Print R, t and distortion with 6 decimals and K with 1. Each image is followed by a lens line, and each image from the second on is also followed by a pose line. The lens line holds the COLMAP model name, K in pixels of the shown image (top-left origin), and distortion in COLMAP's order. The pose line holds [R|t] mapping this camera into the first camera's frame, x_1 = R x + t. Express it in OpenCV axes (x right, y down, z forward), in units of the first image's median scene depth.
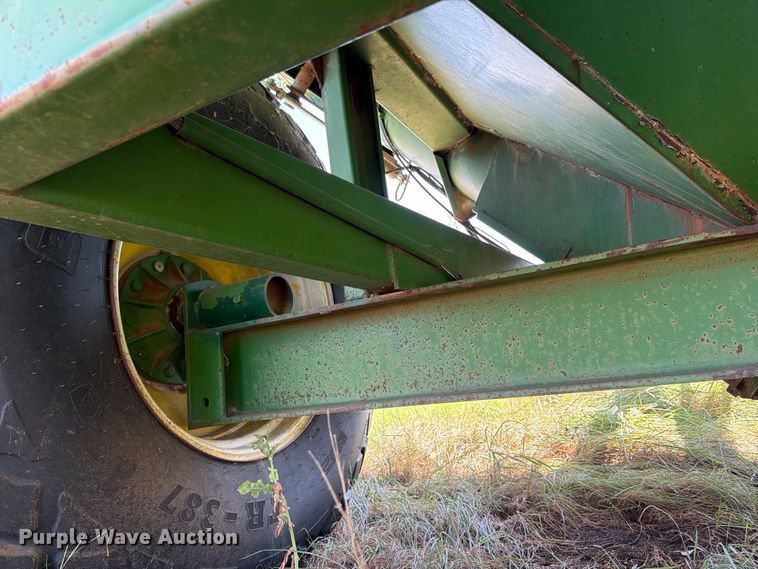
lens RADIAL K [[530.9, 0, 380.9], [0, 530.9, 280.9], [0, 0, 1]] dist [0.096973, -0.179509]
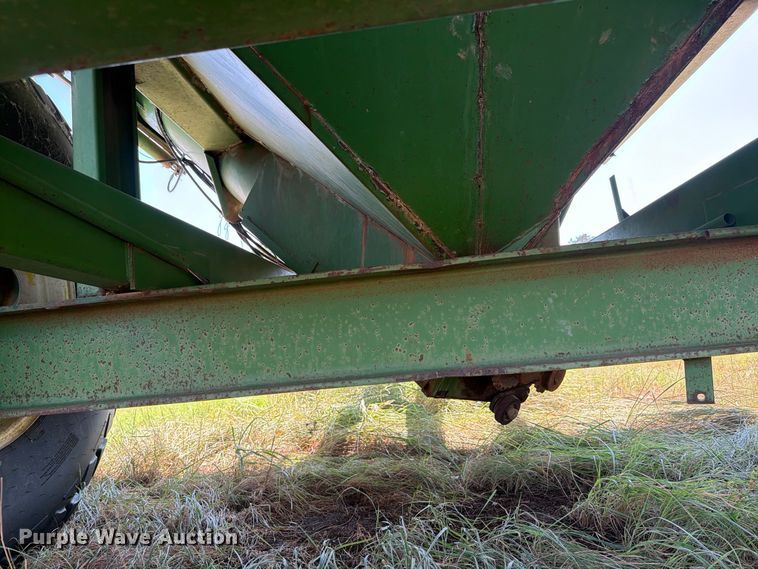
lens RADIAL K [[530.9, 0, 380.9], [0, 530.9, 280.9], [0, 0, 1]] dist [0.096973, -0.179509]
pose [[0.923625, 0.078797, 0.375110, 0.070886], [-0.080389, 0.996698, -0.011428, -0.023458], [-0.374772, -0.019600, 0.926910, -0.091524]]
